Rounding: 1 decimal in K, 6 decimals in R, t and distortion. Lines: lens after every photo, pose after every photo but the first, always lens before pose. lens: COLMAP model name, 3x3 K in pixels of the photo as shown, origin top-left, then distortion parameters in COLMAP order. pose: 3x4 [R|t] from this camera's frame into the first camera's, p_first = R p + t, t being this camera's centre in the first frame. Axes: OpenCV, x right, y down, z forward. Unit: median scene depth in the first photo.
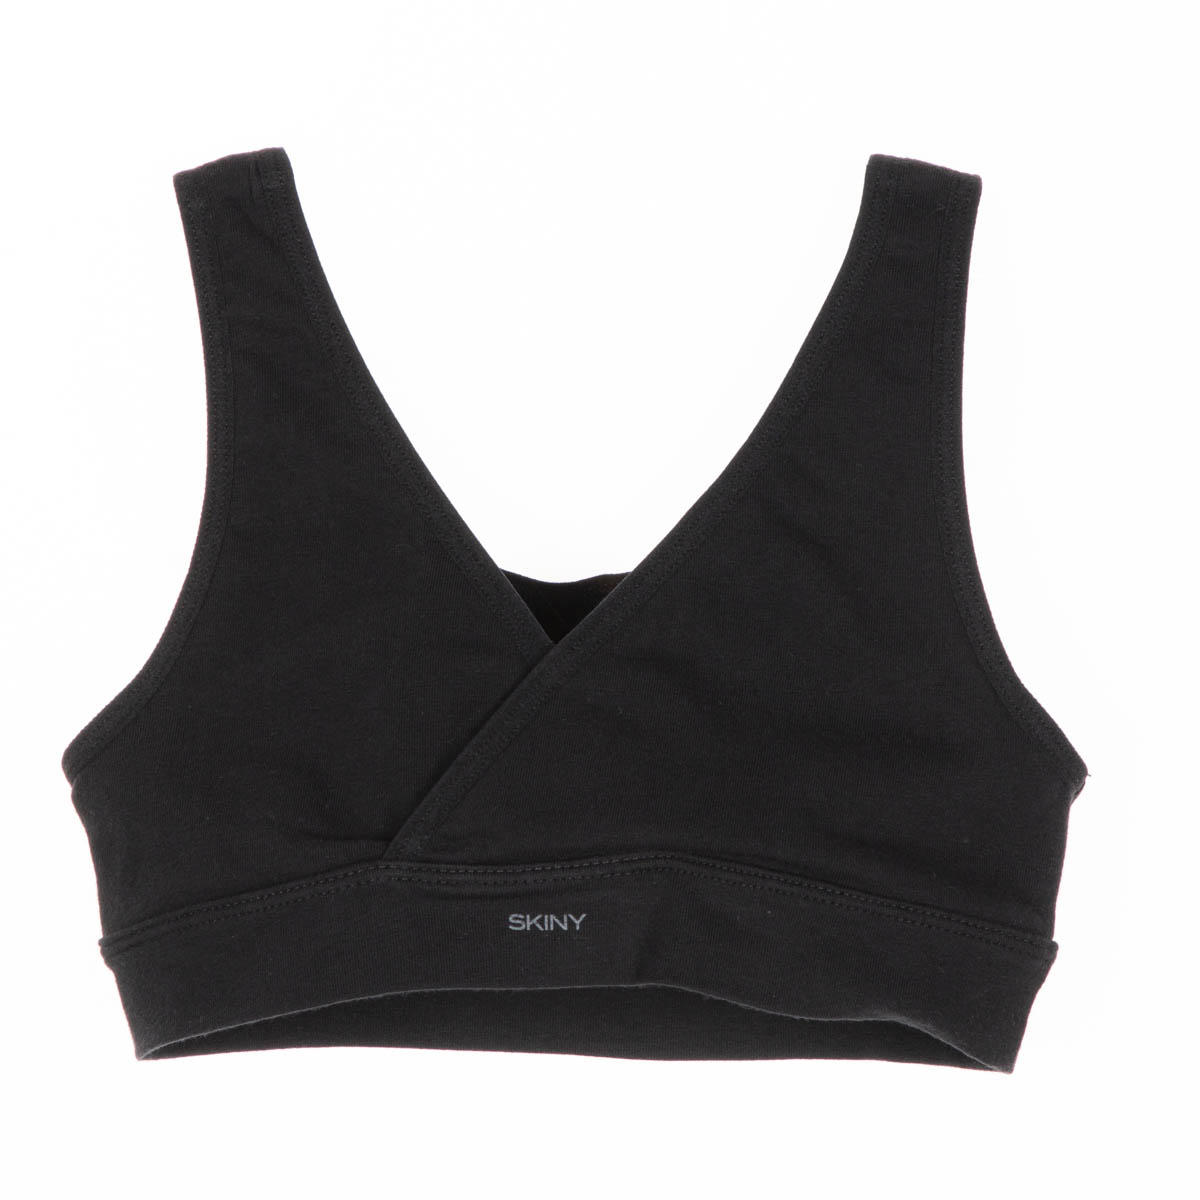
lens RADIAL K [[6276.8, 0, 600.0], [0, 6276.8, 600.0], [0, 0, 1]] dist [-0.041543, 27.120828]
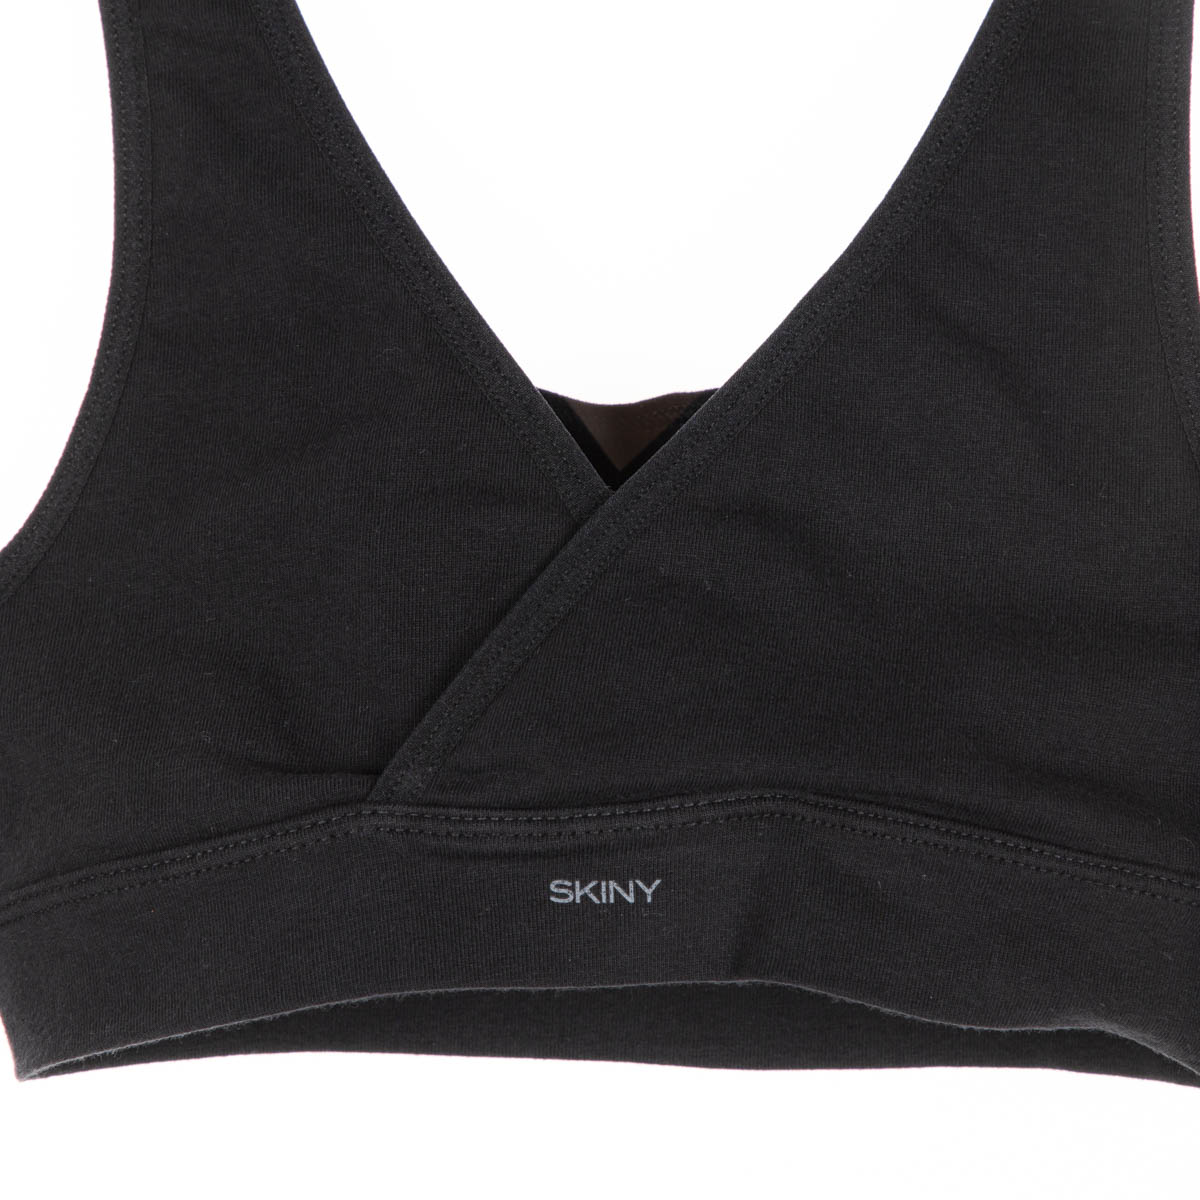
lens RADIAL K [[5098.2, 0, 600.0], [0, 5098.2, 600.0], [0, 0, 1]] dist [-0.015809, 2.477309]
pose [[0.999742, -0.001646, 0.022648, -0.021464], [0.001002, 0.999595, 0.028425, 0.003056], [-0.022686, -0.028395, 0.999339, 0.433280]]
